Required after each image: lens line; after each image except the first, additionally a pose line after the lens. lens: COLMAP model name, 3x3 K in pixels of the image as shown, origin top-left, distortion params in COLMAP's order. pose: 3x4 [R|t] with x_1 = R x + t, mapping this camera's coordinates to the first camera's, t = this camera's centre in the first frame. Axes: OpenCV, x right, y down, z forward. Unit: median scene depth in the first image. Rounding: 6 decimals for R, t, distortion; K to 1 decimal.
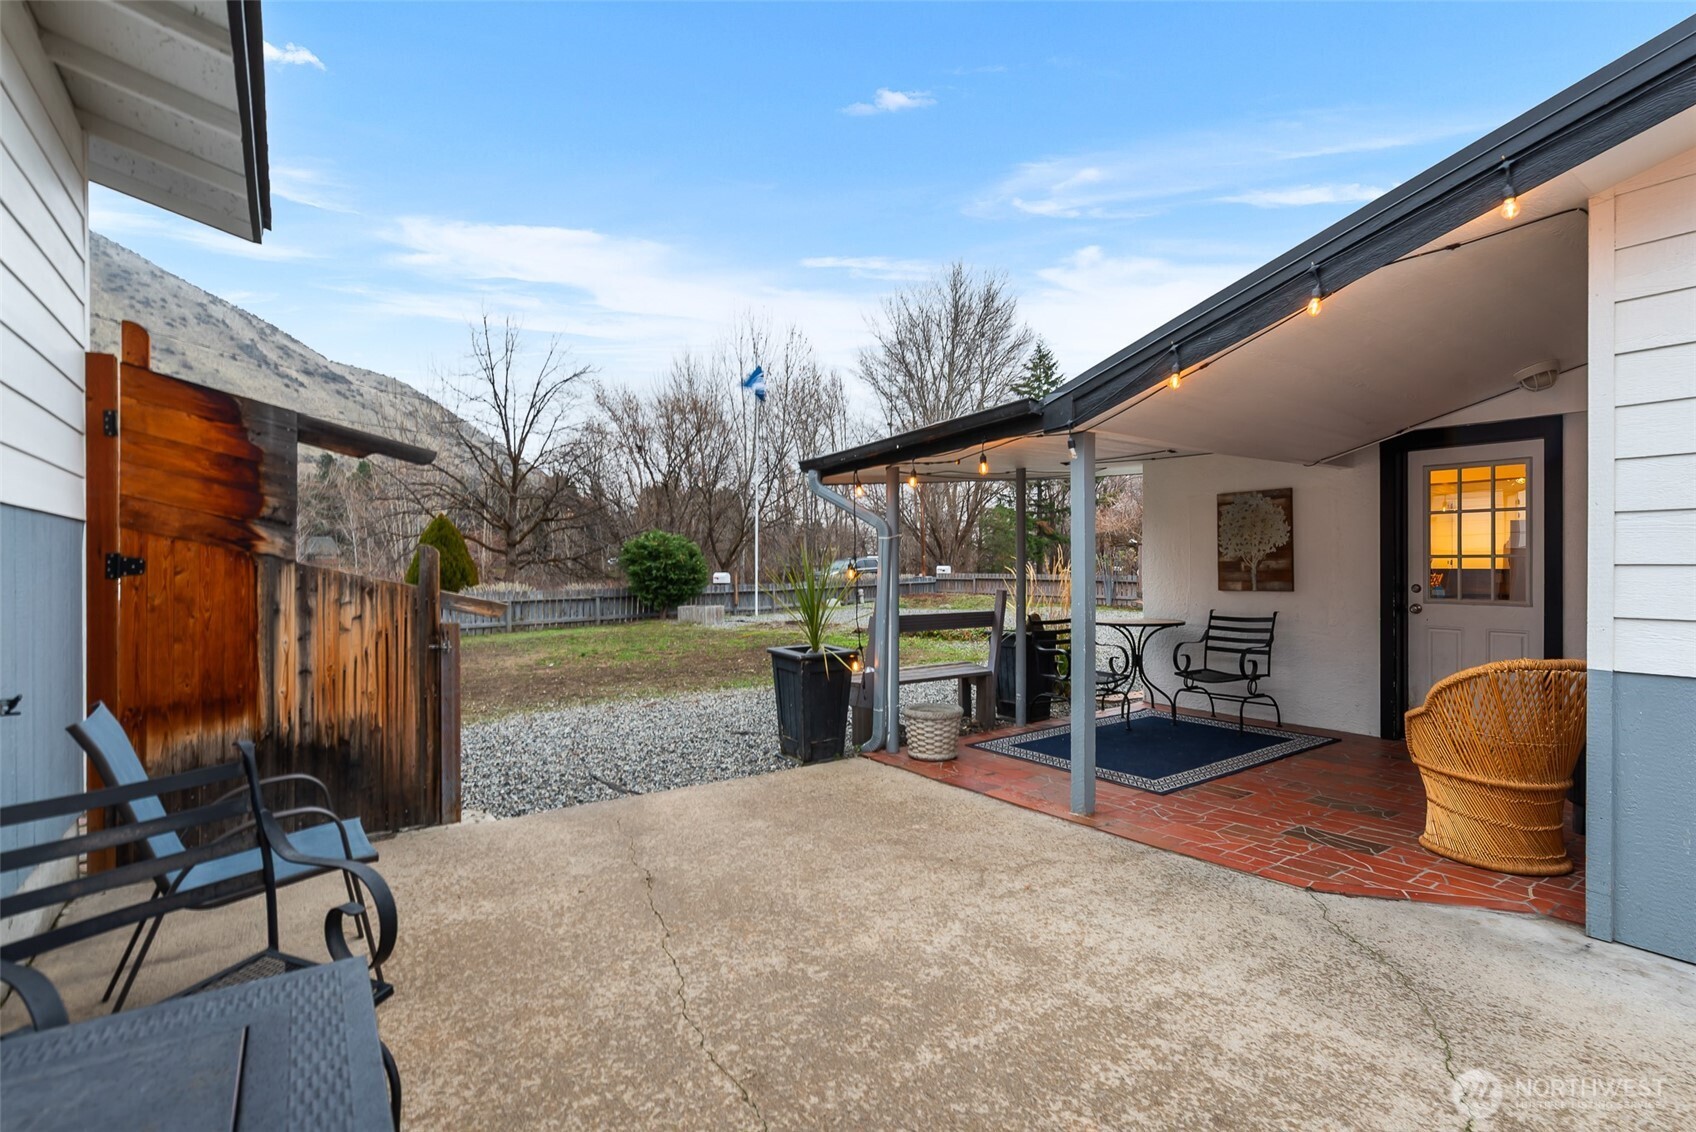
lens RADIAL K [[838.9, 0, 848.0], [0, 838.9, 566.0], [0, 0, 1]] dist [0.000957, -0.000102]
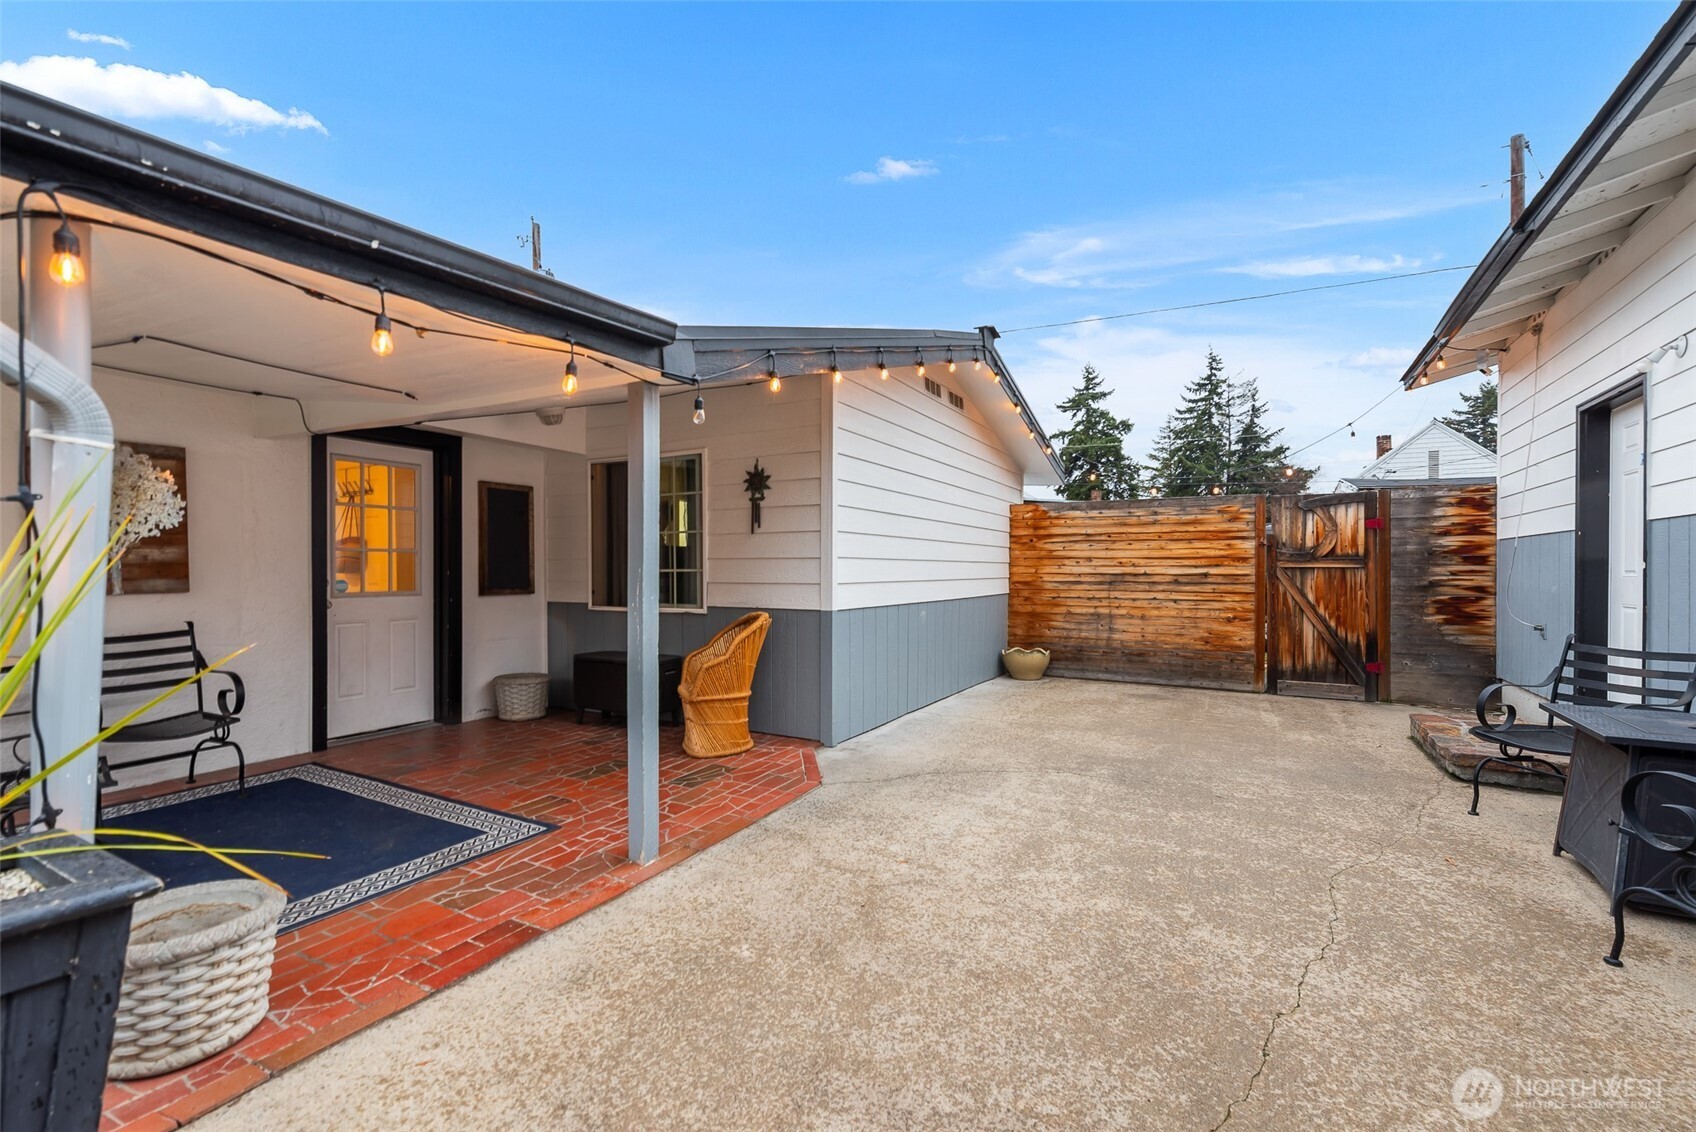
lens RADIAL K [[742.8, 0, 857.0], [0, 742.8, 576.2], [0, 0, 1]] dist [0.001282, -0.000157]
pose [[-0.466220, -0.006159, 0.884647, -0.544844], [0.002465, 0.999963, 0.008261, 0.023129], [-0.884665, 0.006032, -0.466188, 1.419898]]
